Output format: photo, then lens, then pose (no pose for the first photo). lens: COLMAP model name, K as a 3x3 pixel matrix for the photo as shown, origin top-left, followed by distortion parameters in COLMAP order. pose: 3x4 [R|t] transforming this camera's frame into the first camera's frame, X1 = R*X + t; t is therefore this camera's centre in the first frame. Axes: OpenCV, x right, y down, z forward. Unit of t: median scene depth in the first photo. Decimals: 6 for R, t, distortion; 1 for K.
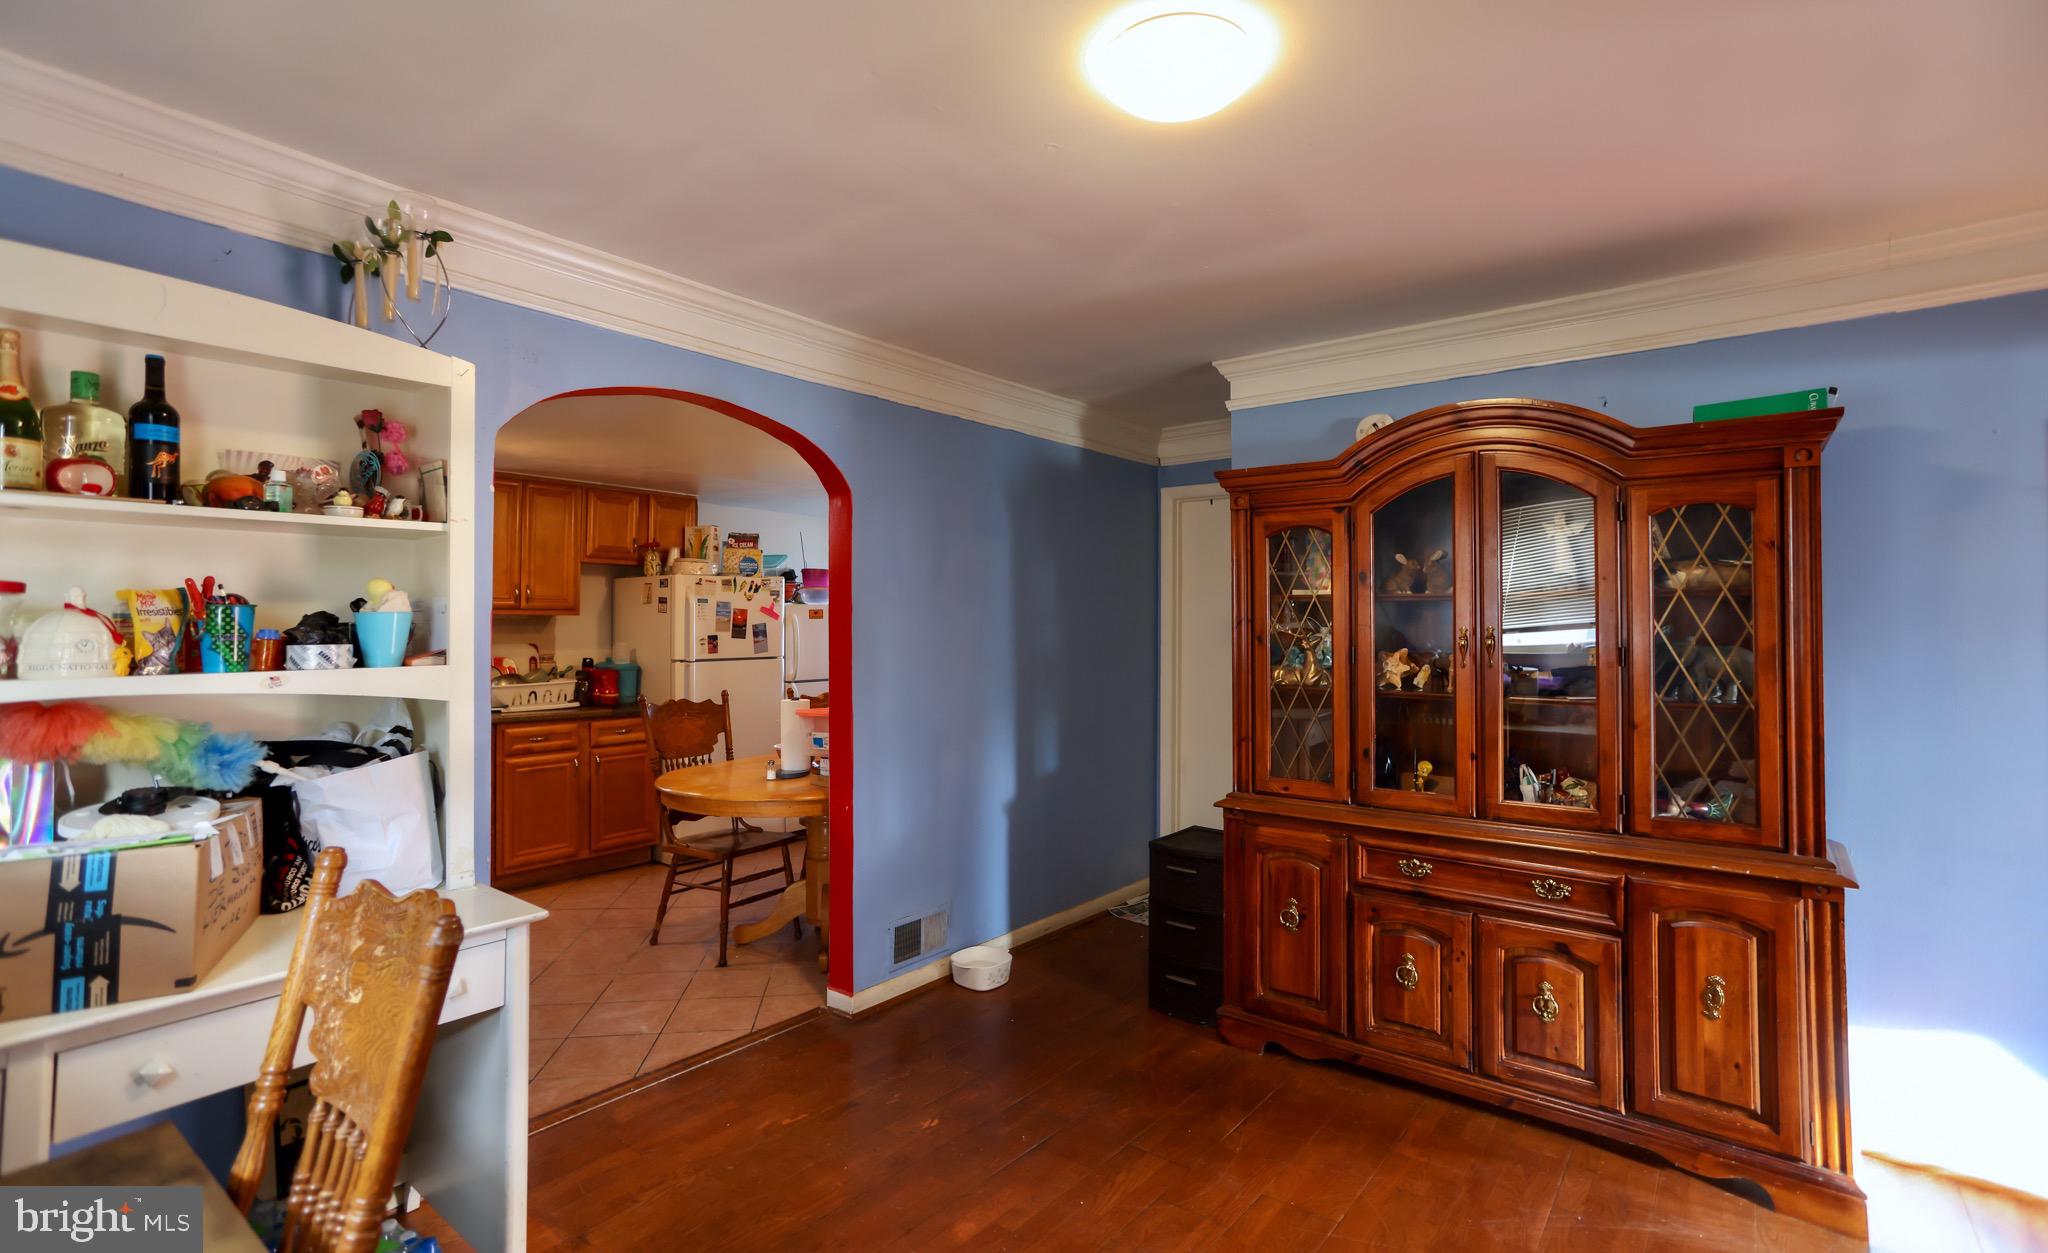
lens RADIAL K [[983.2, 0, 1000.8], [0, 983.2, 612.4], [0, 0, 1]] dist [-0.000962, 0.000057]
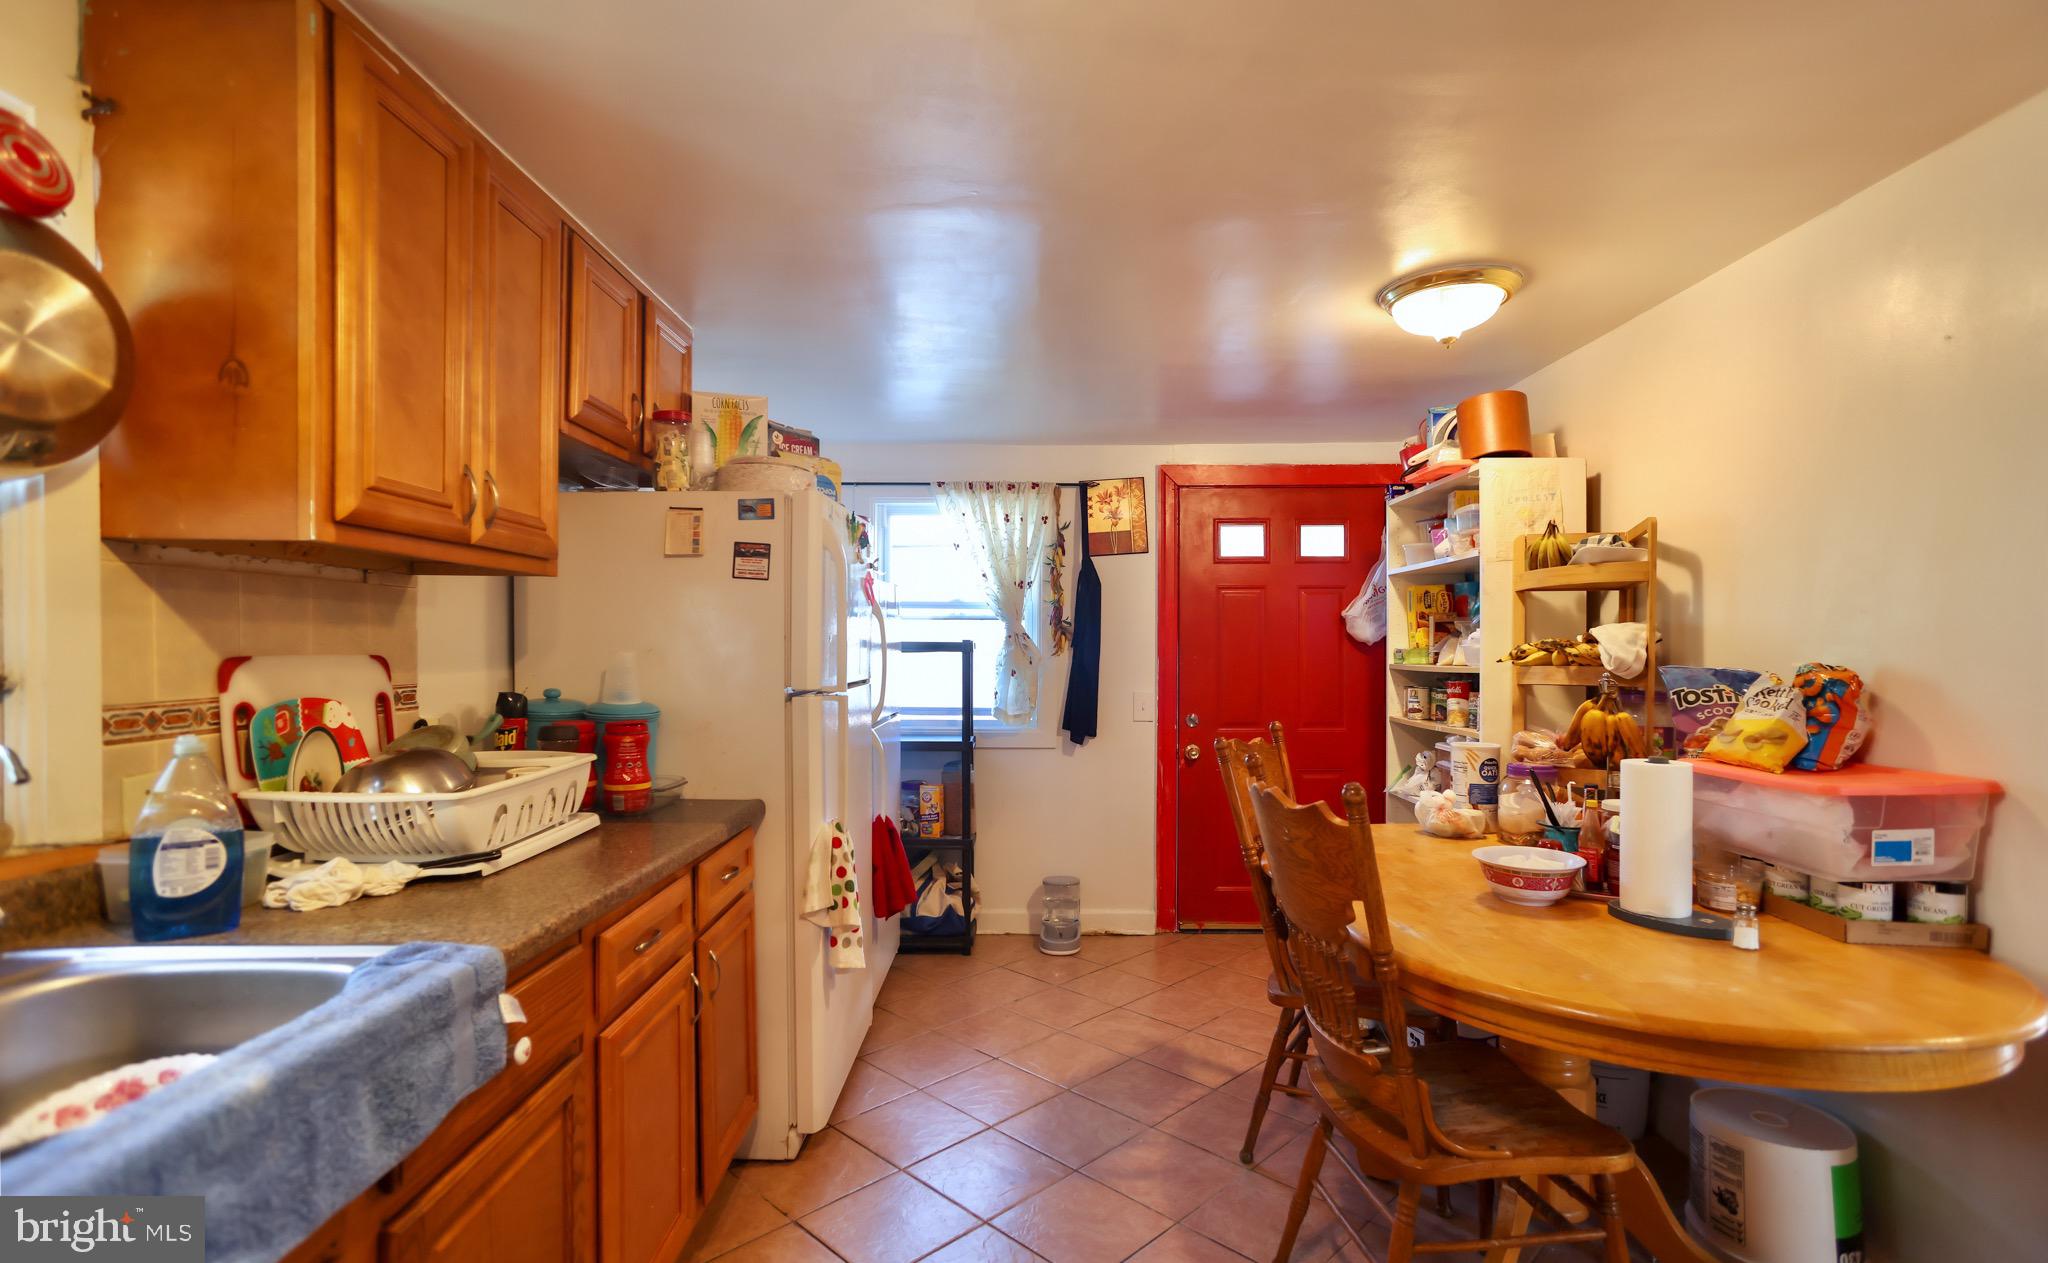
lens RADIAL K [[977.1, 0, 1023.9], [0, 977.1, 640.5], [0, 0, 1]] dist [0.000658, 0.000204]
pose [[0.770957, 0.001354, 0.636886, -0.515259], [-0.006516, 0.999962, 0.005762, 0.023305], [-0.636854, -0.008592, 0.770937, 0.594084]]
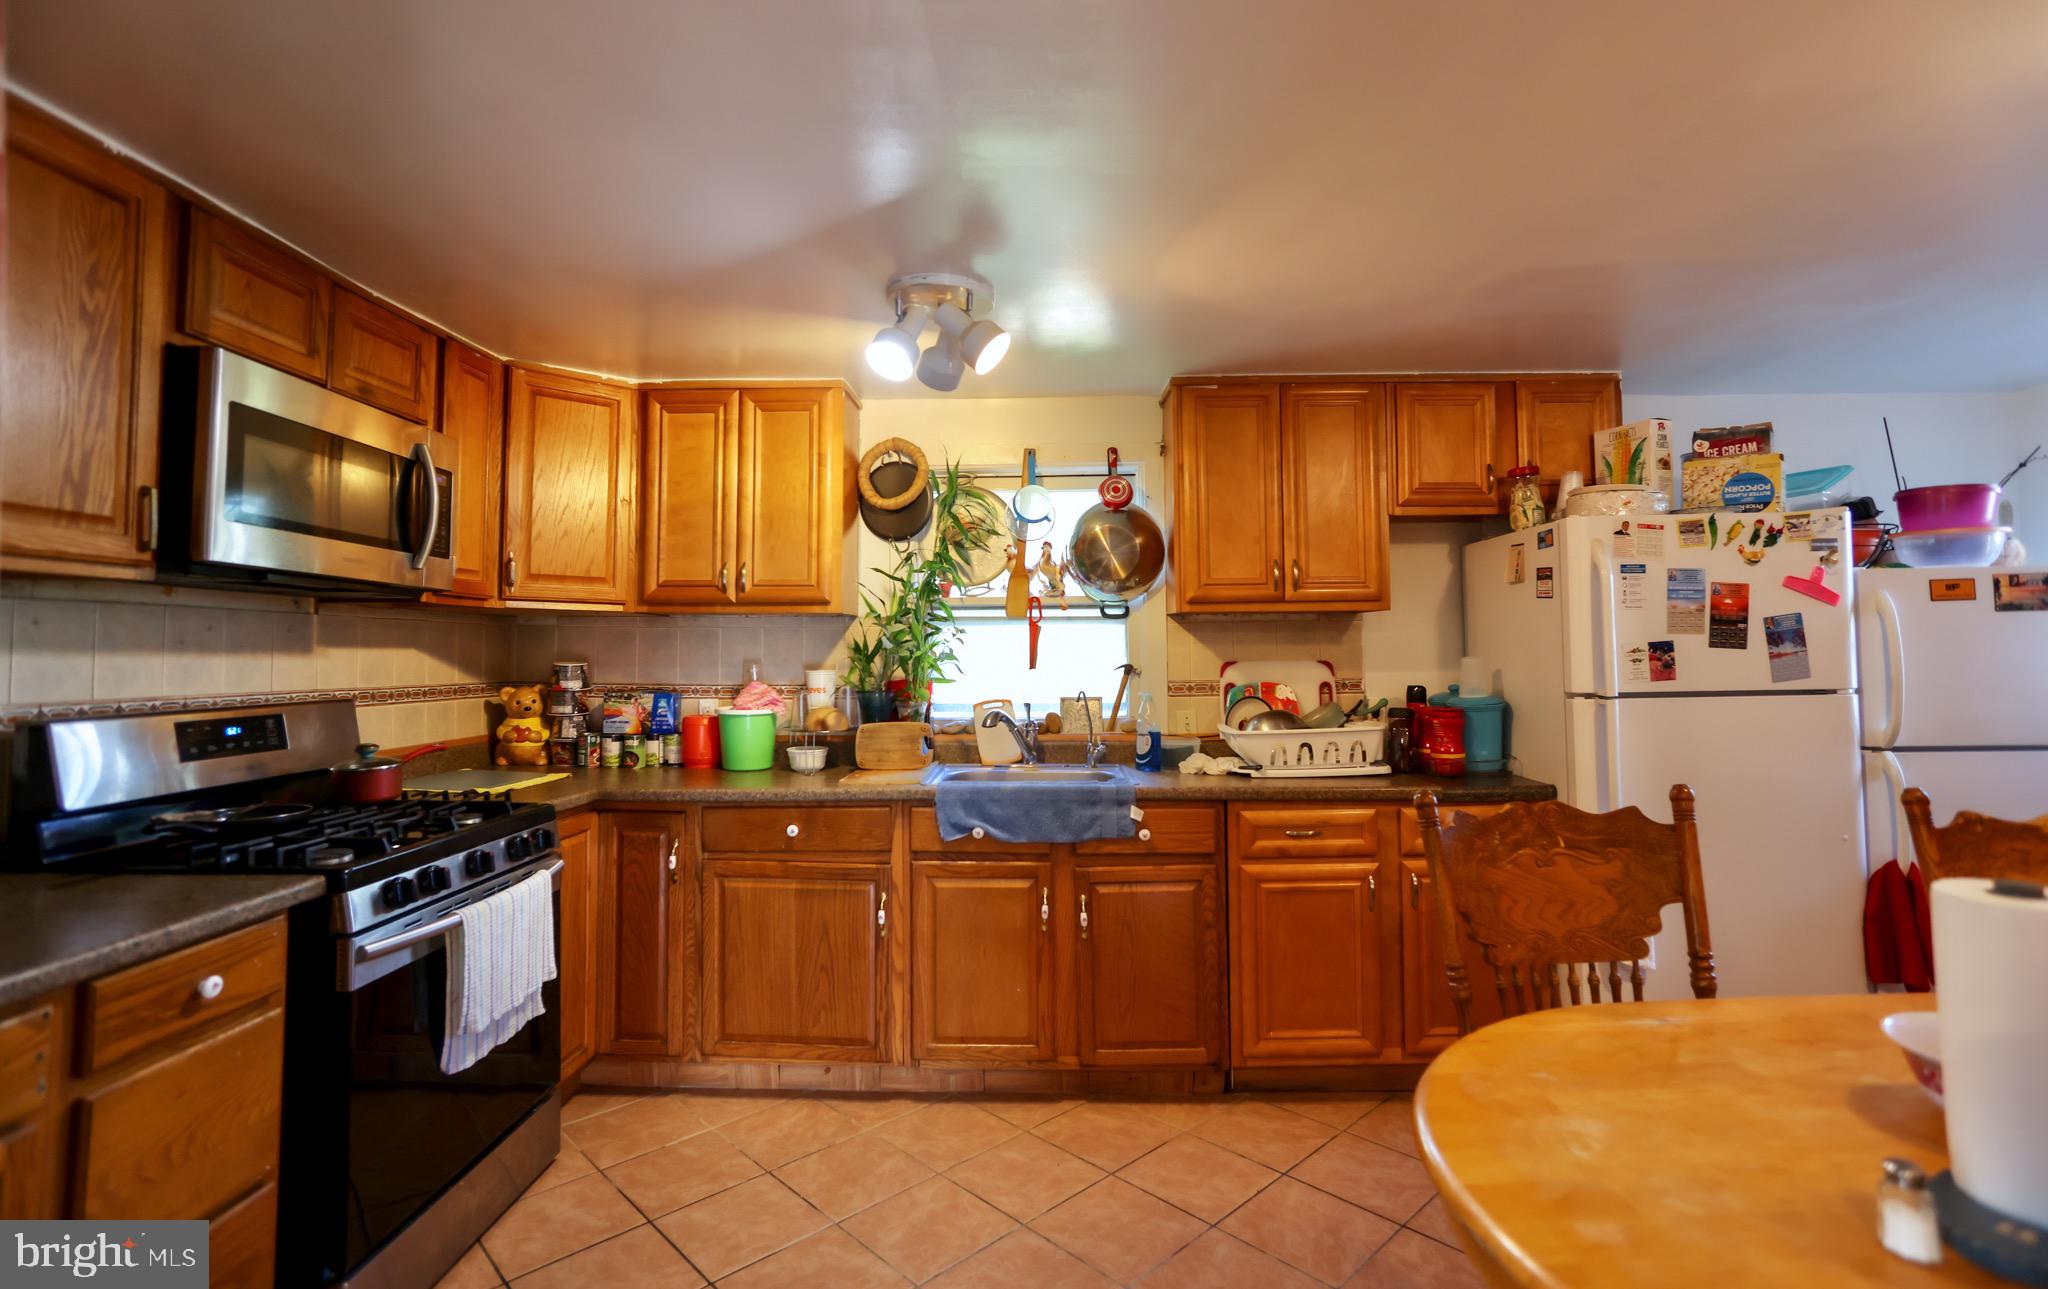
lens RADIAL K [[970.8, 0, 1021.8], [0, 970.8, 613.5], [0, 0, 1]] dist [-0.002199, 0.001164]
pose [[0.621377, -0.039786, -0.782501, -0.121154], [0.020965, 0.999197, -0.034155, 0.019092], [0.783231, 0.004819, 0.621712, 0.476922]]
